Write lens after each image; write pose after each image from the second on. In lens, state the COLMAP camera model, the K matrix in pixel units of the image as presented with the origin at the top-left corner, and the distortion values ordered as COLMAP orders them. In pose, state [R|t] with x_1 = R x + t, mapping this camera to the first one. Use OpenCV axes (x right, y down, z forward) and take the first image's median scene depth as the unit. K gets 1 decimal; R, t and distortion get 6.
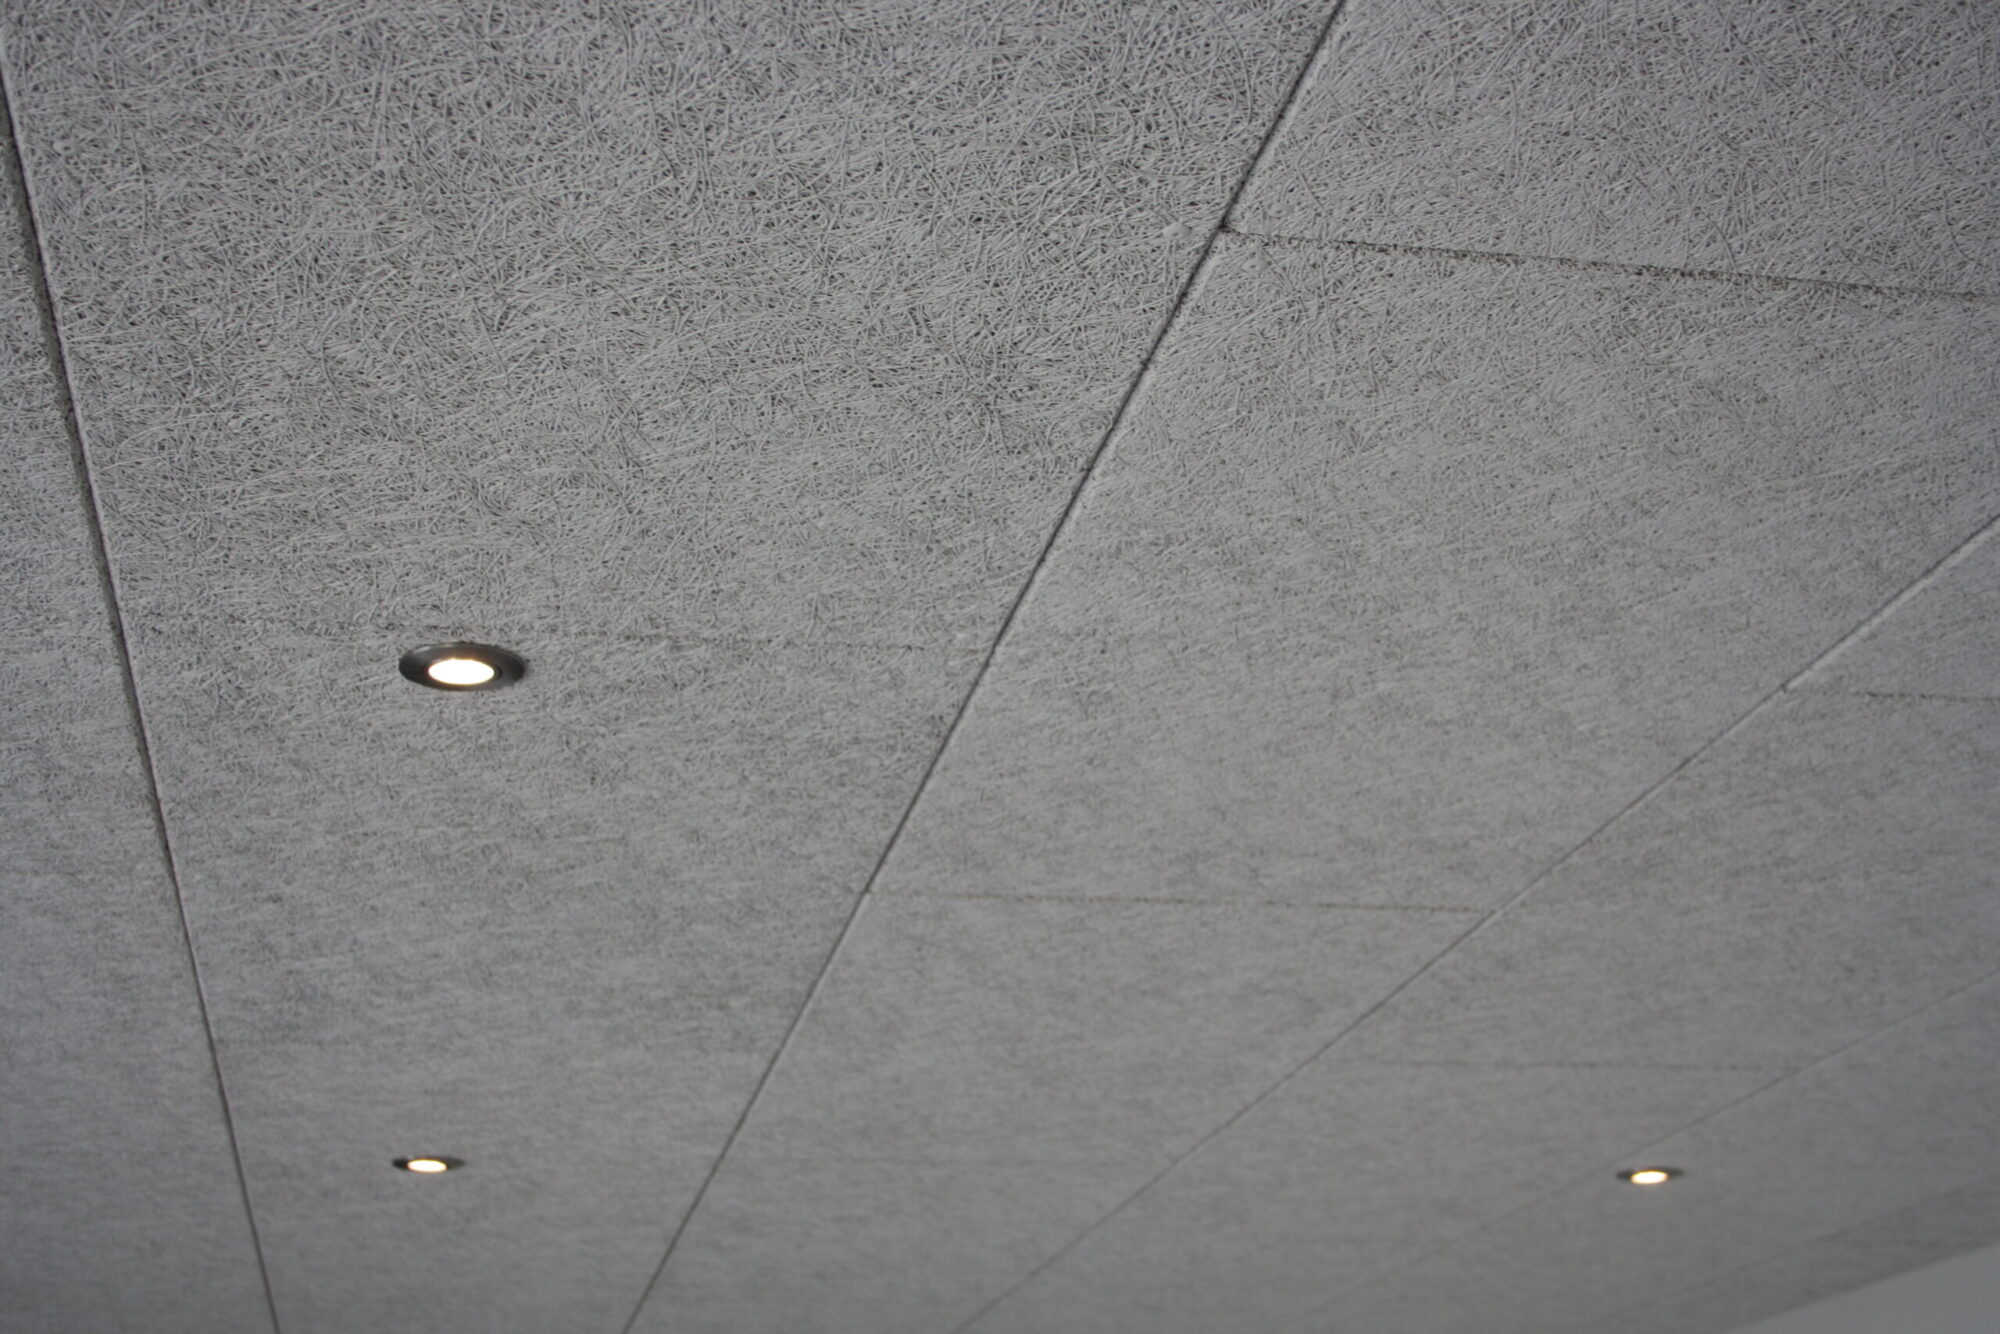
lens RADIAL K [[2819.1, 0, 1000.5], [0, 2819.1, 666.5], [0, 0, 1]] dist [-0.044606, 0.000000]
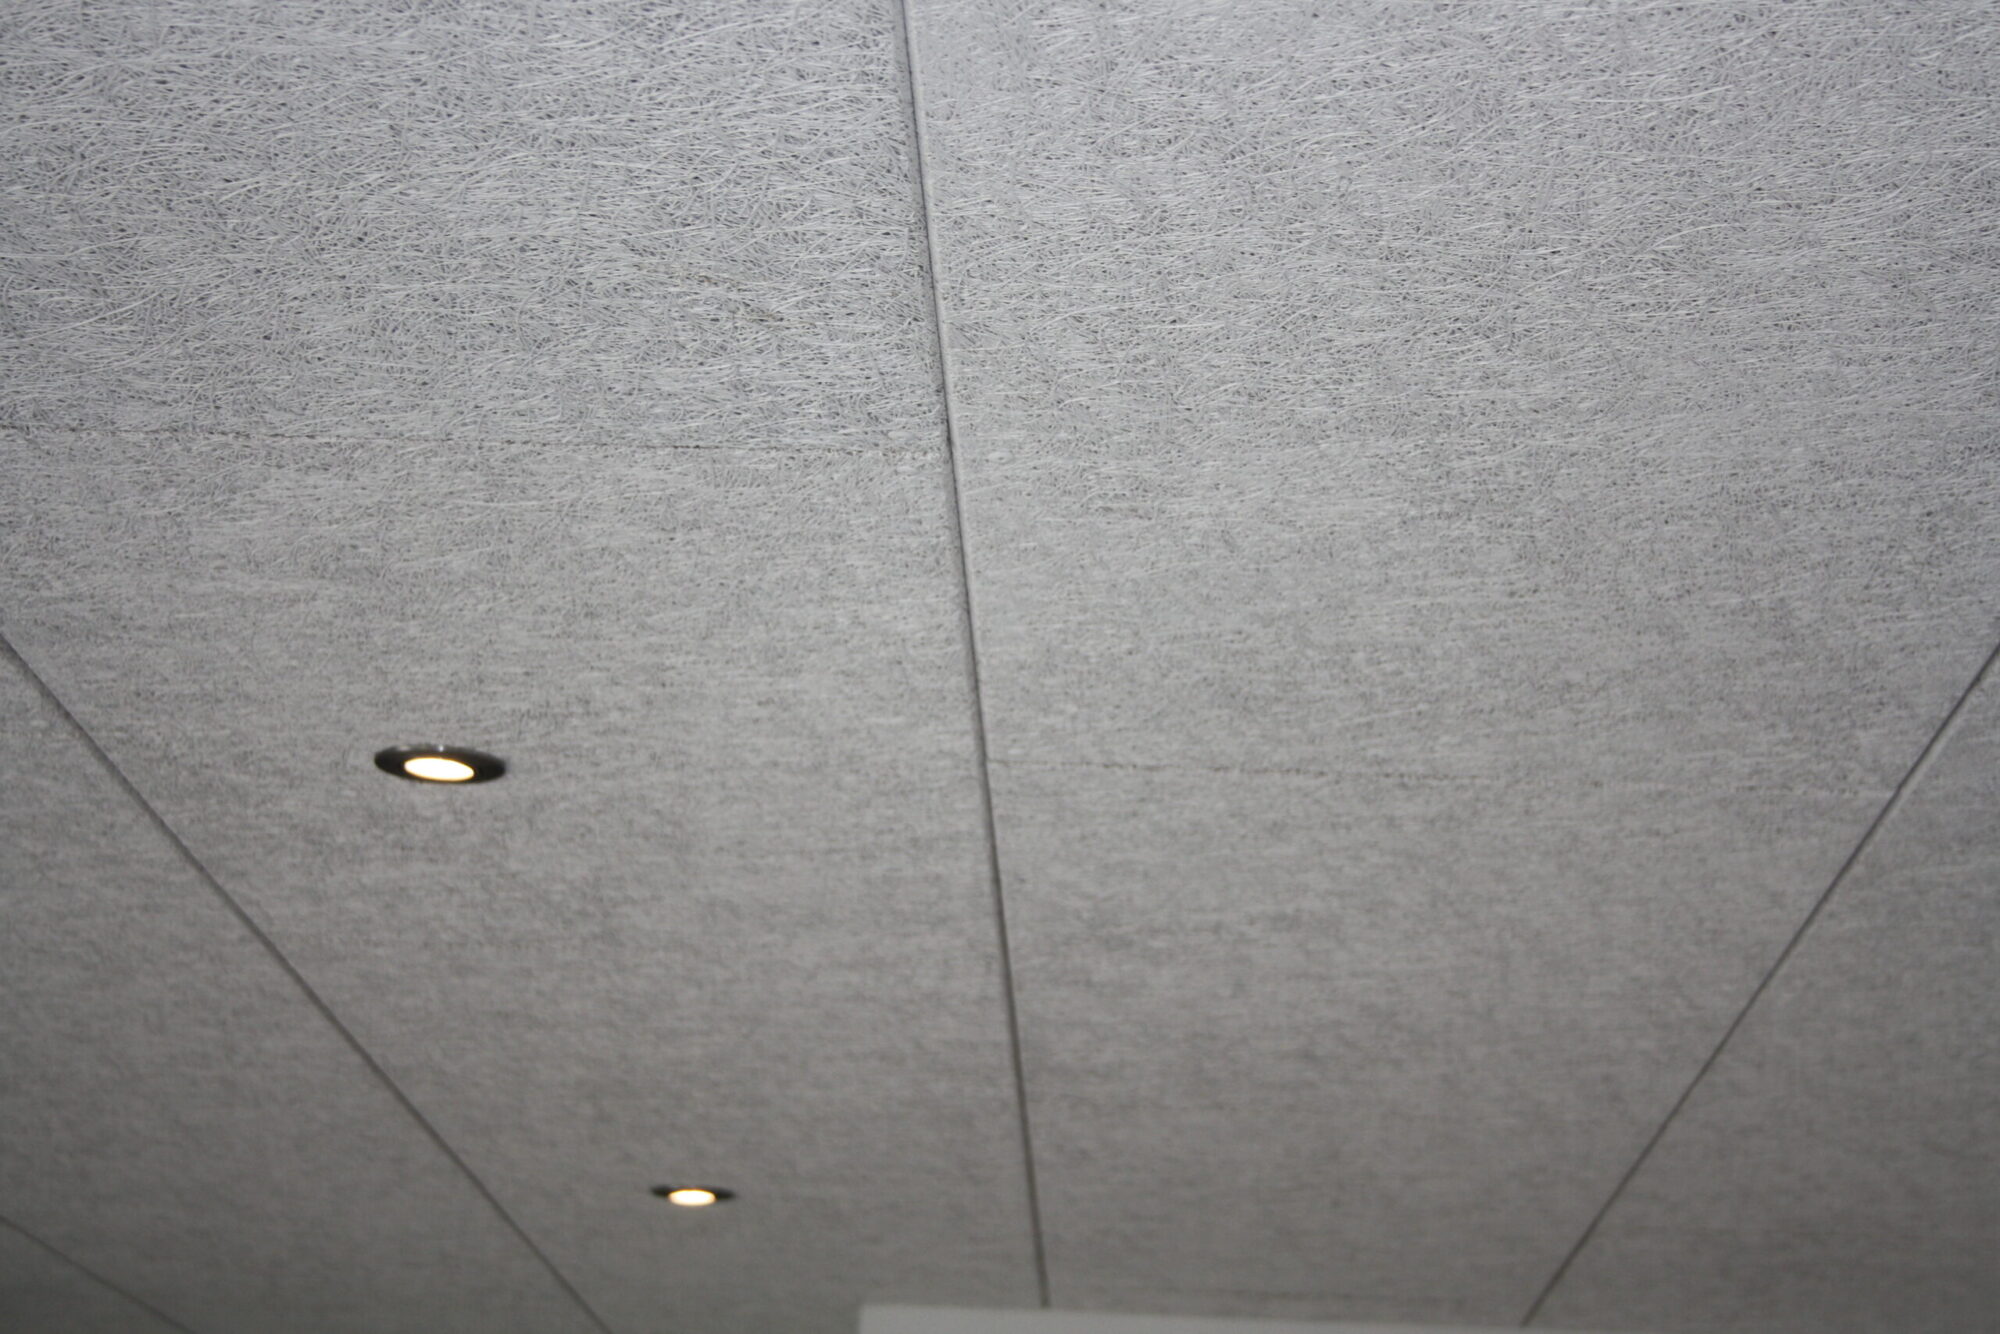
lens RADIAL K [[4141.1, 0, 982.1], [0, 4141.1, 666.3], [0, 0, 1]] dist [0.032358, 0.000000]
pose [[0.973519, 0.005558, -0.228540, 0.132958], [0.012391, 0.996952, 0.077029, 0.177650], [0.228271, -0.077821, 0.970482, 0.472768]]
